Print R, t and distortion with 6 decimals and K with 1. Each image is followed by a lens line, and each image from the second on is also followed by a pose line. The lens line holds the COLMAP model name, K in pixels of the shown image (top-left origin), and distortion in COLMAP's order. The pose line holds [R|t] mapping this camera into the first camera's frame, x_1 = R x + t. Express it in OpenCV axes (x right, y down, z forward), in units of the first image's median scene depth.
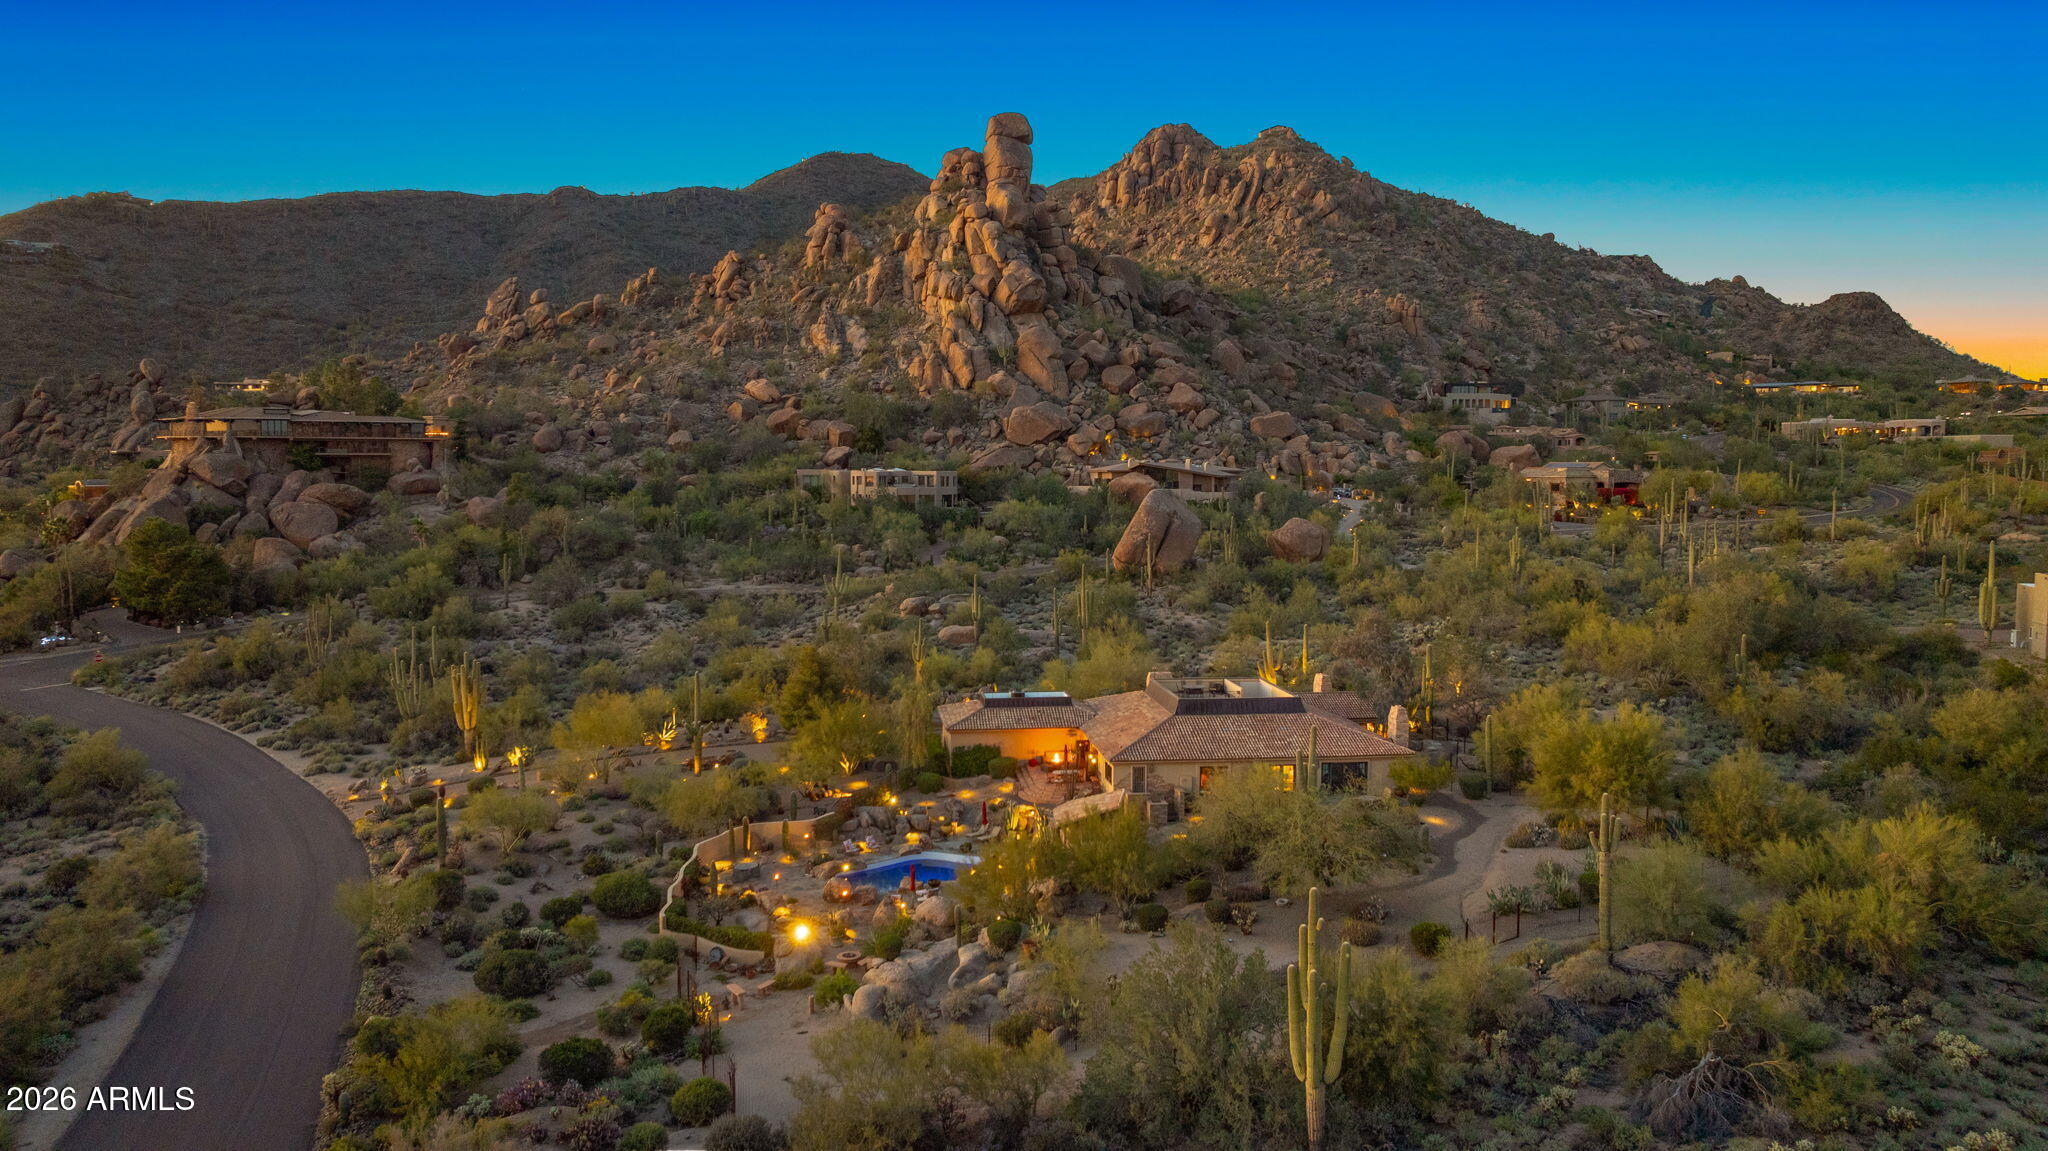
lens RADIAL K [[1446.0, 0, 1024.0], [0, 1446.0, 575.5], [0, 0, 1]] dist [-0.022299, 0.008090]
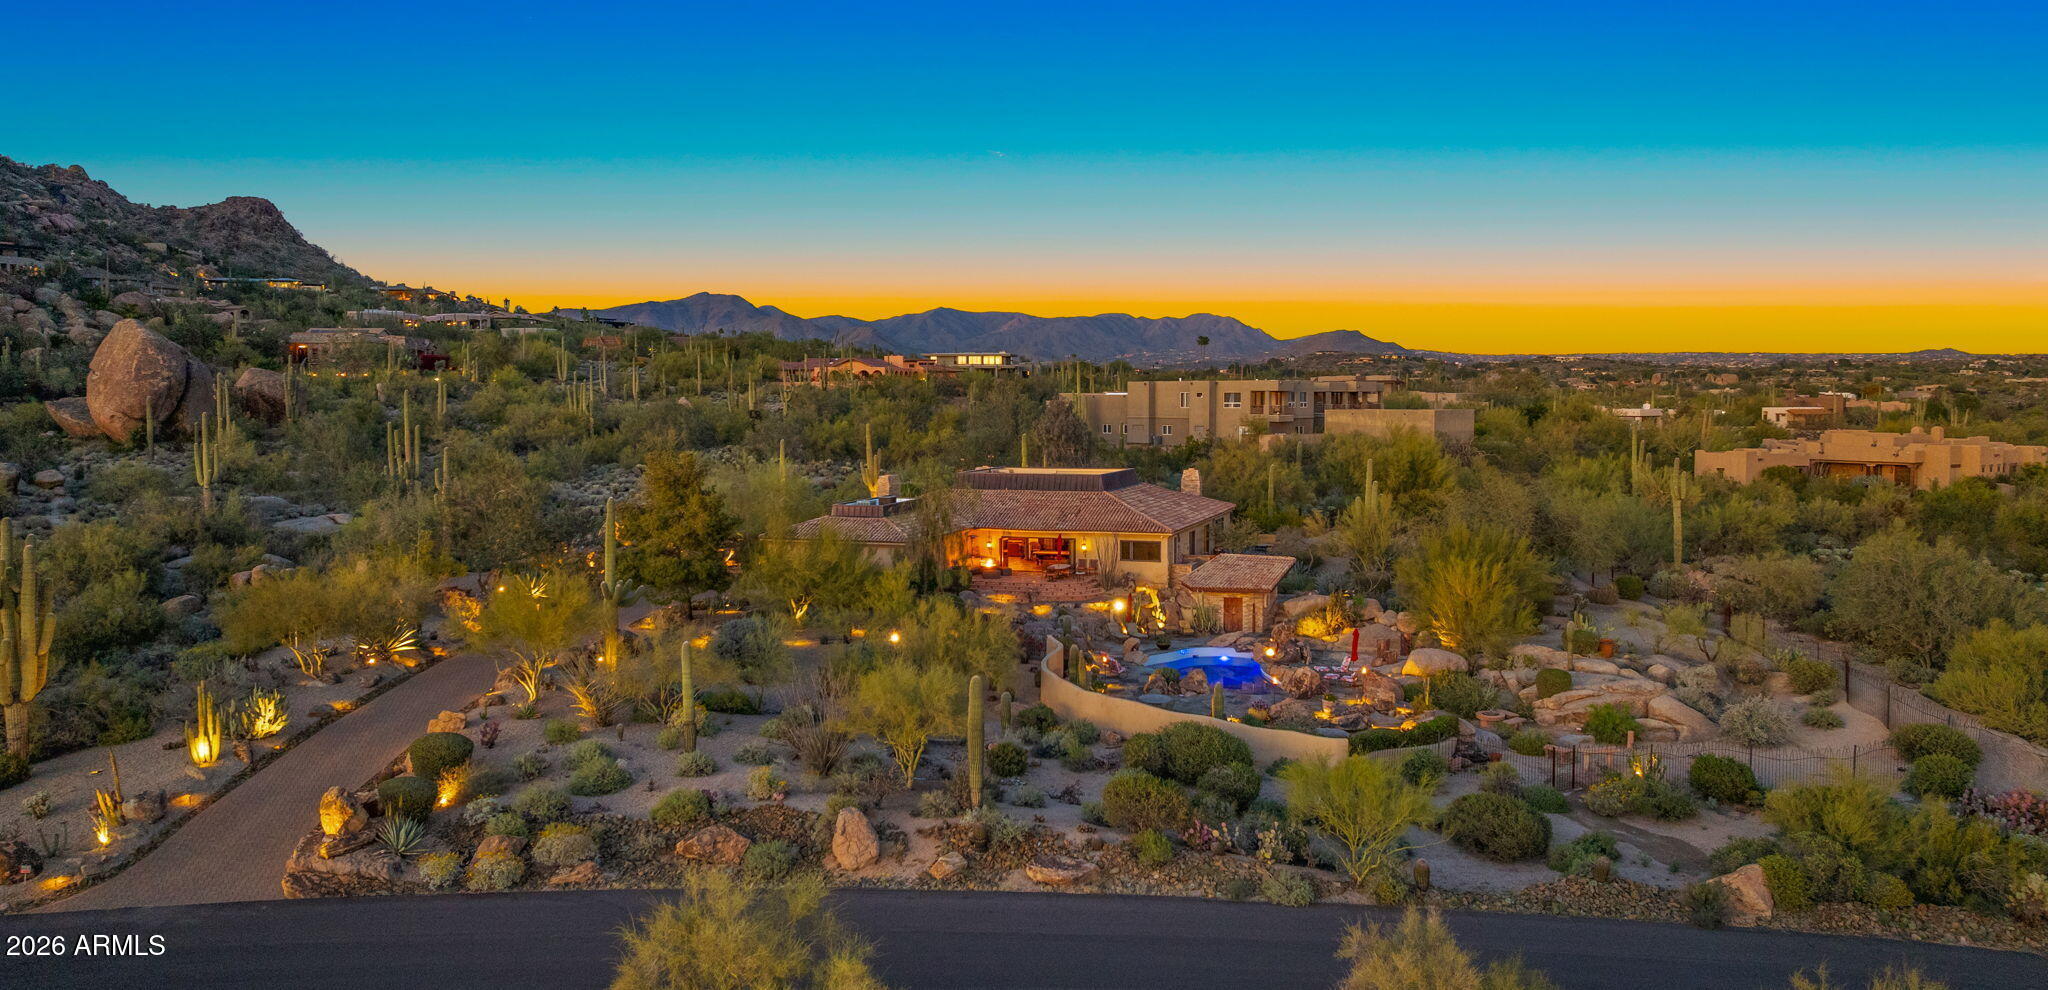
lens RADIAL K [[1442.4, 0, 1024.0], [0, 1442.4, 495.0], [0, 0, 1]] dist [-0.000024, 0.002484]
pose [[0.422931, -0.061335, 0.904084, -0.211815], [0.067166, 0.997084, 0.036224, 0.017050], [-0.903669, 0.045403, 0.425817, 0.183364]]
